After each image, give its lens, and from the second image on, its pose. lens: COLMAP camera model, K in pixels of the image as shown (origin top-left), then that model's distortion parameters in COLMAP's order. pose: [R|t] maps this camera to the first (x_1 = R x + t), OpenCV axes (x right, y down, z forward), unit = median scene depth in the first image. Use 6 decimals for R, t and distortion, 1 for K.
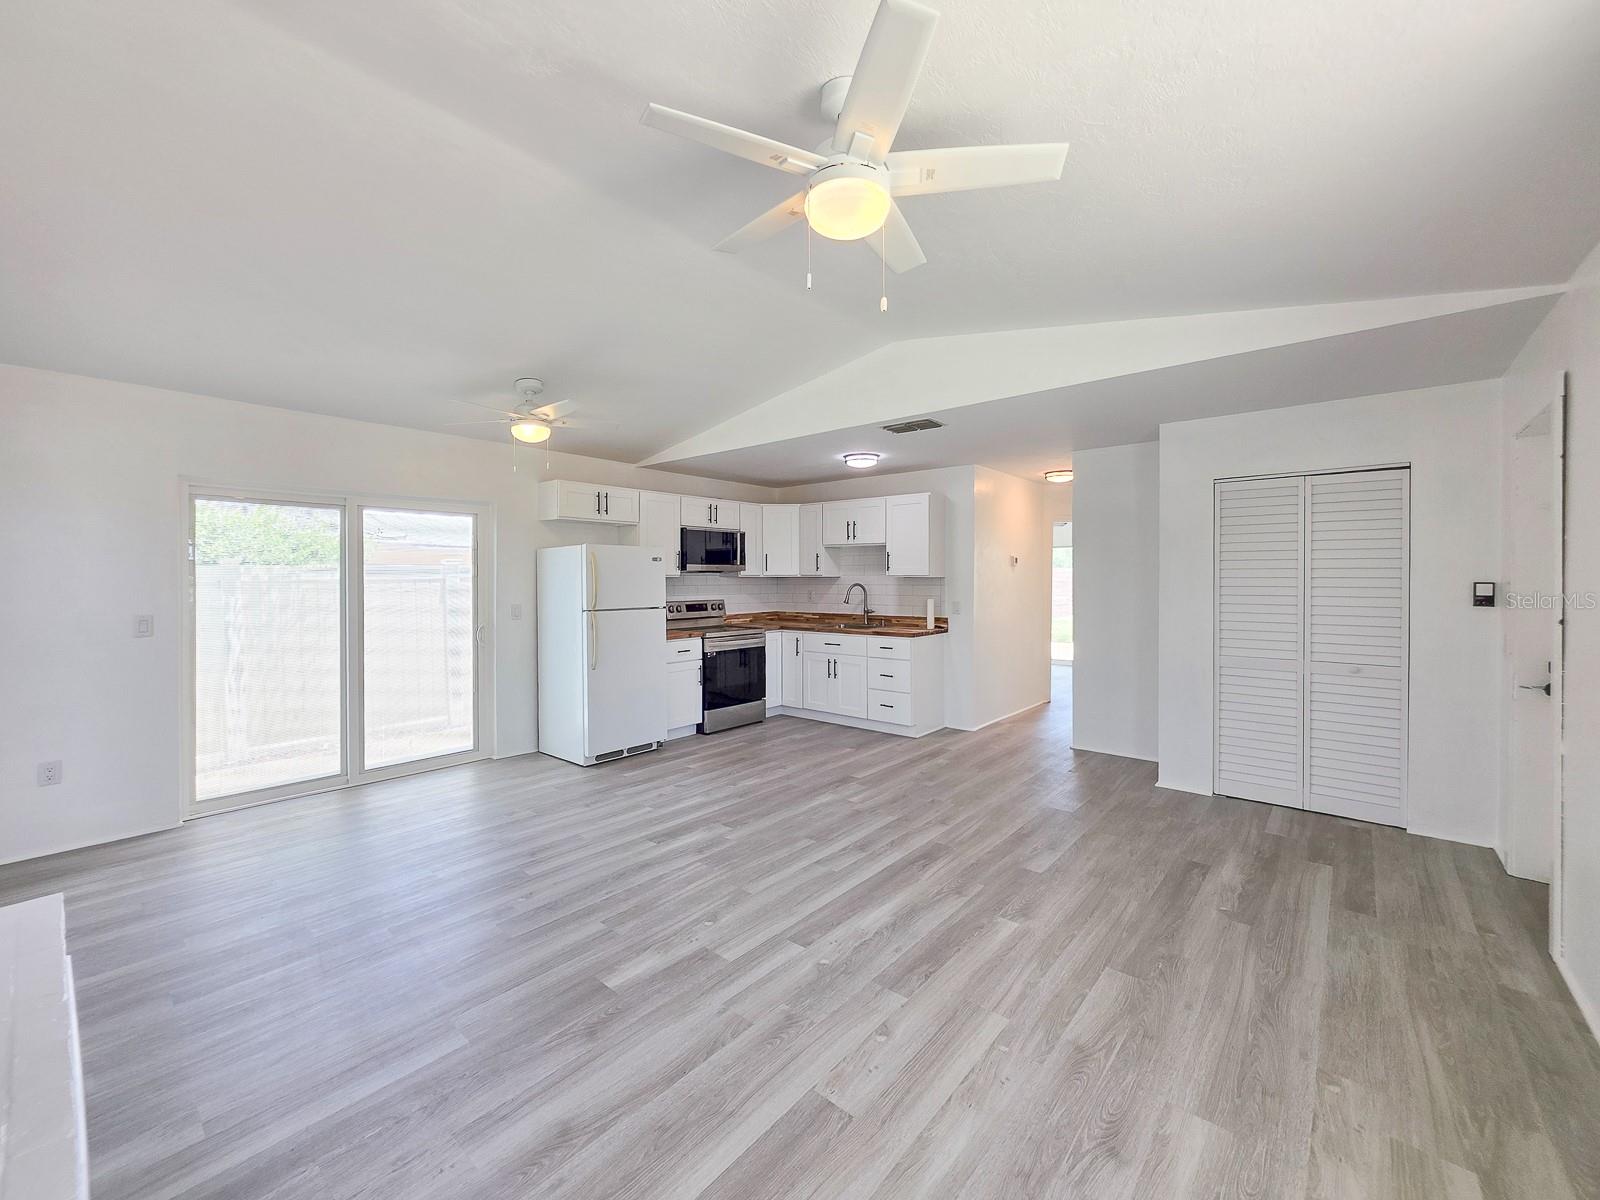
lens RADIAL K [[656.1, 0, 785.4], [0, 656.1, 603.7], [0, 0, 1]] dist [0.003645, -0.000193]
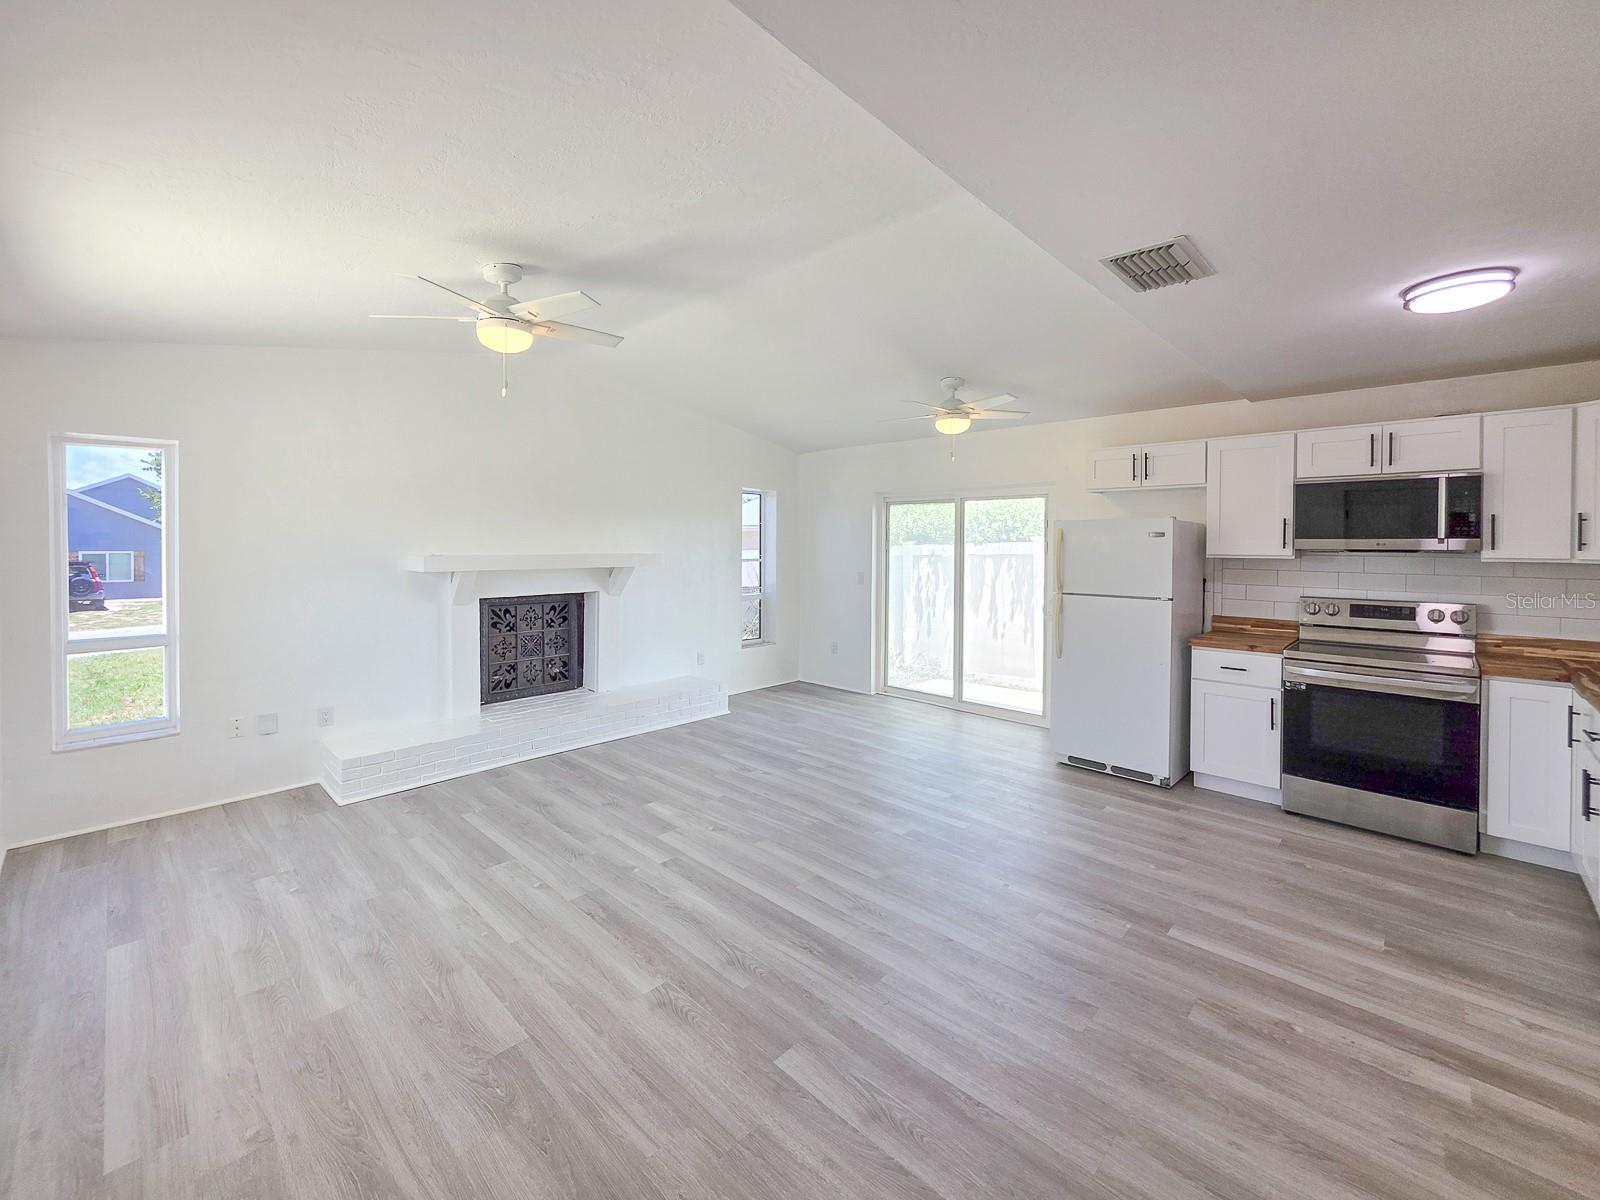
lens RADIAL K [[656.1, 0, 790.4], [0, 656.1, 585.3], [0, 0, 1]] dist [0.003645, -0.000193]
pose [[-0.055738, 0.064890, -0.996335, 0.893794], [-0.042686, 0.996819, 0.067310, -0.065977], [0.997533, 0.046281, -0.052791, 0.950743]]
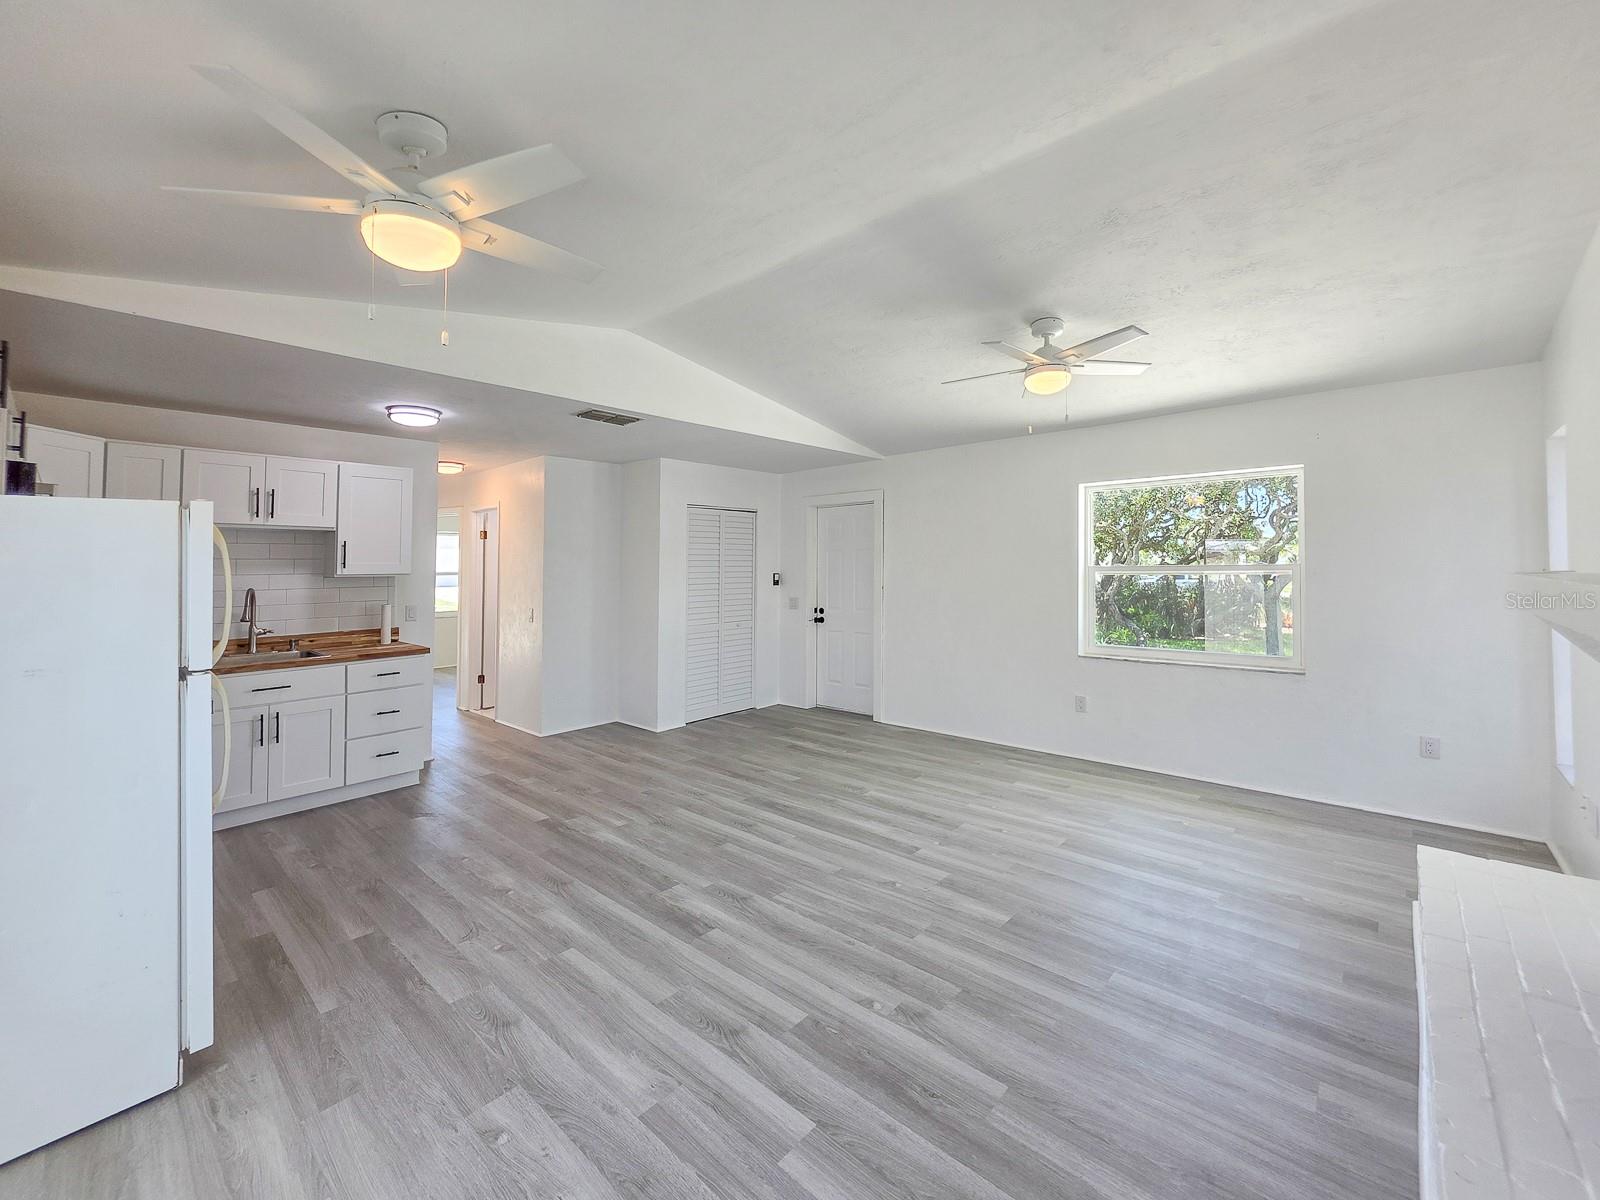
lens RADIAL K [[656.1, 0, 805.5], [0, 656.1, 600.2], [0, 0, 1]] dist [0.003645, -0.000193]
pose [[0.005290, -0.049121, 0.998779, -0.955766], [0.049725, 0.997570, 0.048798, -0.046405], [-0.998749, 0.049406, 0.007719, 0.889593]]
